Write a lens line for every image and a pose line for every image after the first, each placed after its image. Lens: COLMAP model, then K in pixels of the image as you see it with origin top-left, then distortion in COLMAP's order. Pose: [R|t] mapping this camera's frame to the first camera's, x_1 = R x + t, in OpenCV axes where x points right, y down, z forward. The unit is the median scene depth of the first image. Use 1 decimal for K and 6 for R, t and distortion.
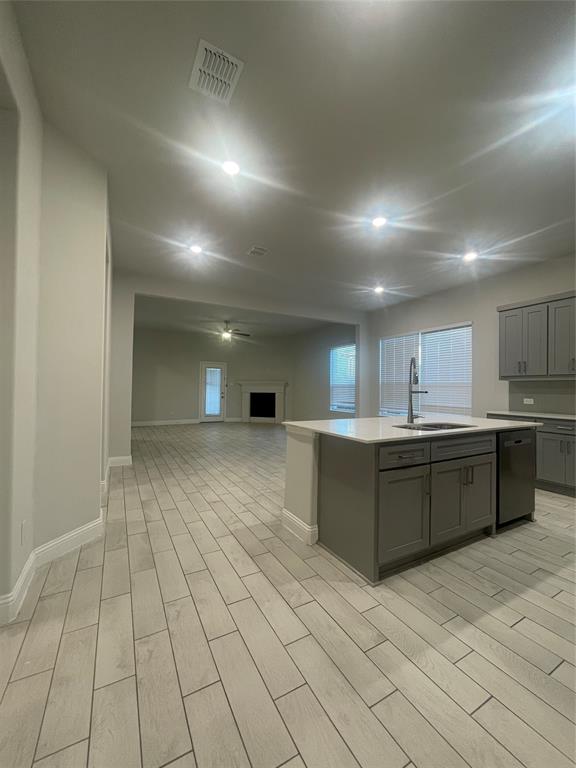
lens RADIAL K [[308.4, 0, 288.8], [0, 308.4, 387.6], [0, 0, 1]] dist [-0.008316, 0.000346]
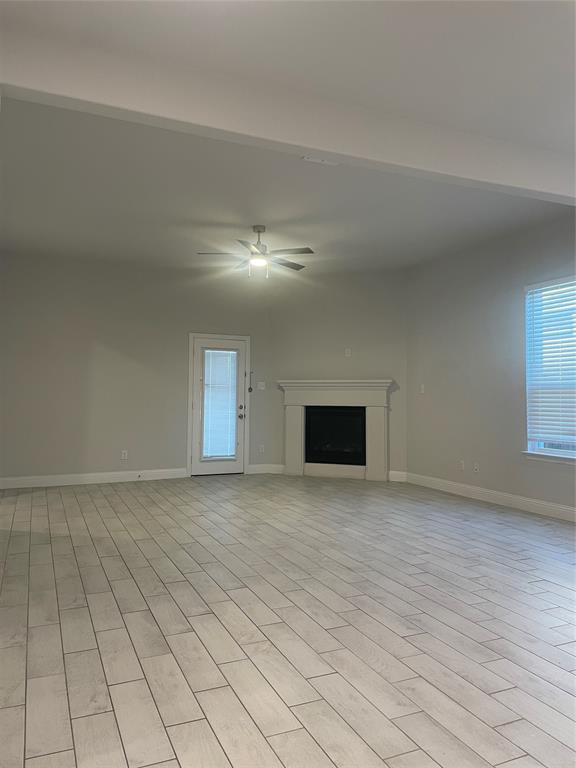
lens RADIAL K [[583.0, 0, 290.3], [0, 583.0, 382.5], [0, 0, 1]] dist [0.002977, -0.001378]
pose [[0.995422, -0.004371, -0.095473, -0.070611], [0.002318, 0.999764, -0.021600, 0.001263], [0.095545, 0.021280, 0.995198, 0.201711]]
